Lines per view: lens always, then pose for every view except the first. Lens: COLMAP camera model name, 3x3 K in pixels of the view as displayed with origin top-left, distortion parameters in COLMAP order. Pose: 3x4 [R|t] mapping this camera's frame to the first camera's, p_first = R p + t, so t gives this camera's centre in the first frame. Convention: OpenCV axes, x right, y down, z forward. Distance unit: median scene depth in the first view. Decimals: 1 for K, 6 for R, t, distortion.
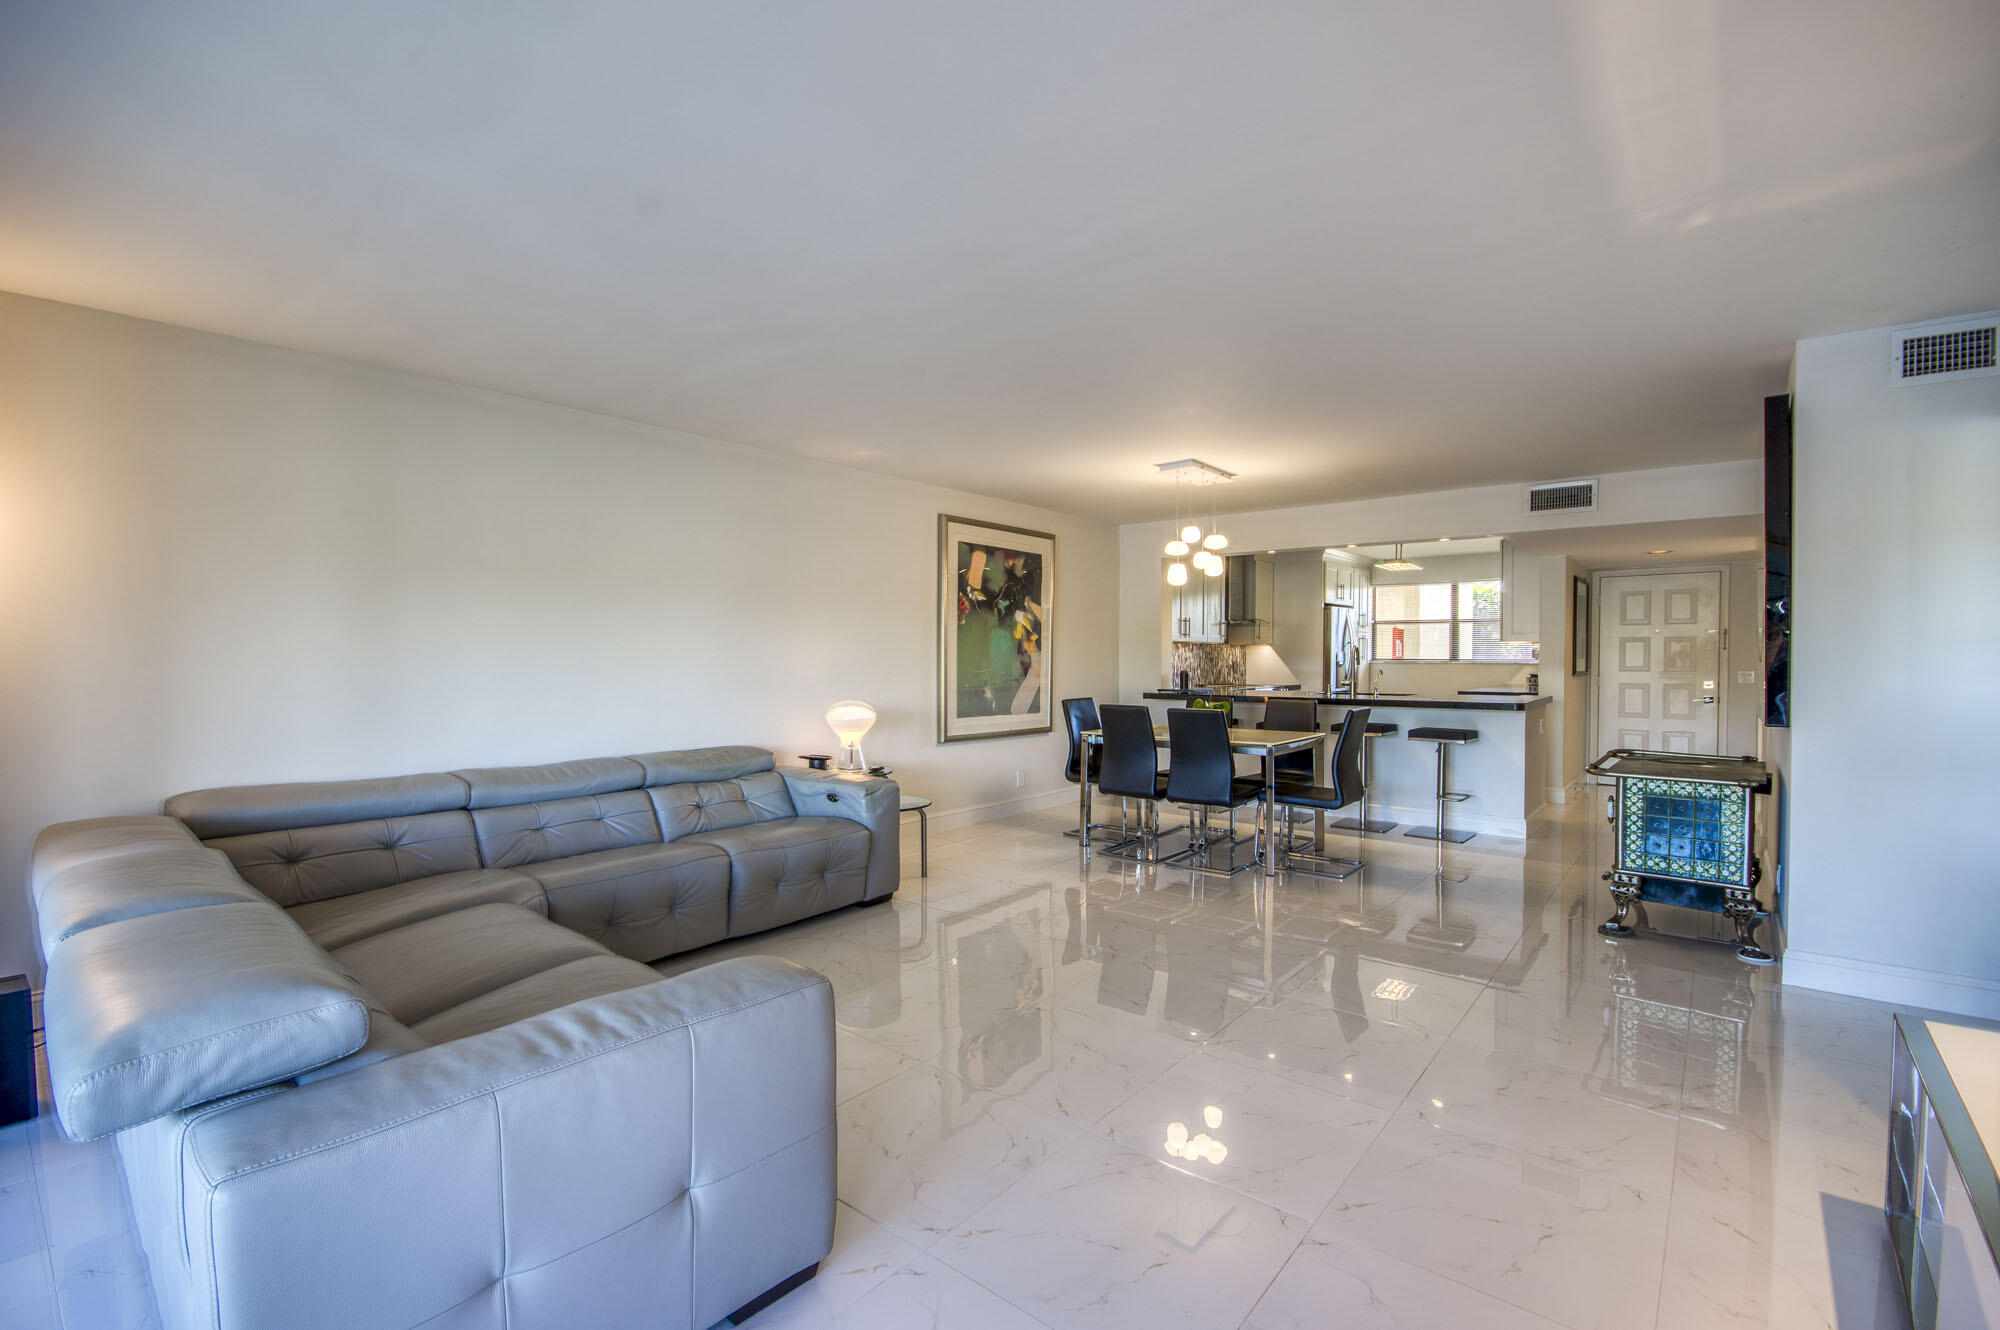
lens RADIAL K [[892.9, 0, 996.7], [0, 892.9, 674.3], [0, 0, 1]] dist [0.000003, -0.000706]
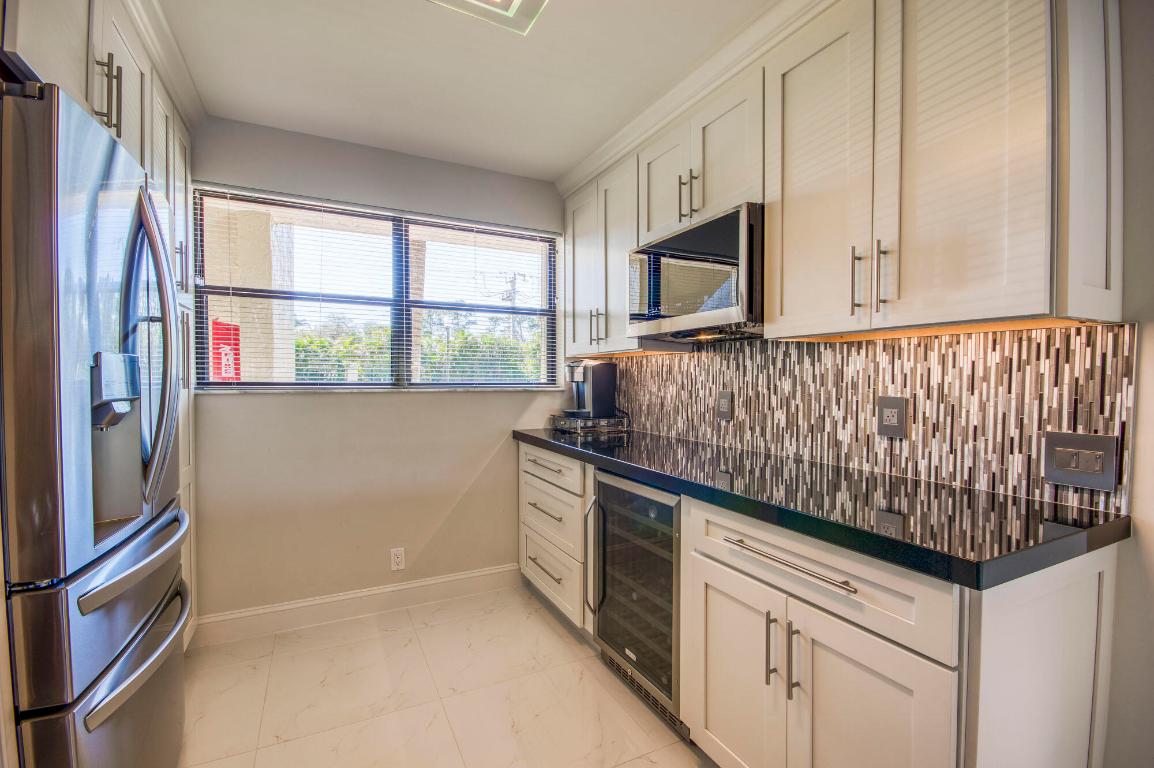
lens RADIAL K [[515.2, 0, 575.7], [0, 515.2, 384.7], [0, 0, 1]] dist [0.000003, -0.000706]
pose [[0.411031, -0.008707, 0.911580, 0.317389], [0.012372, 0.999916, 0.003972, -0.016701], [-0.911538, 0.009645, 0.411104, 0.847050]]
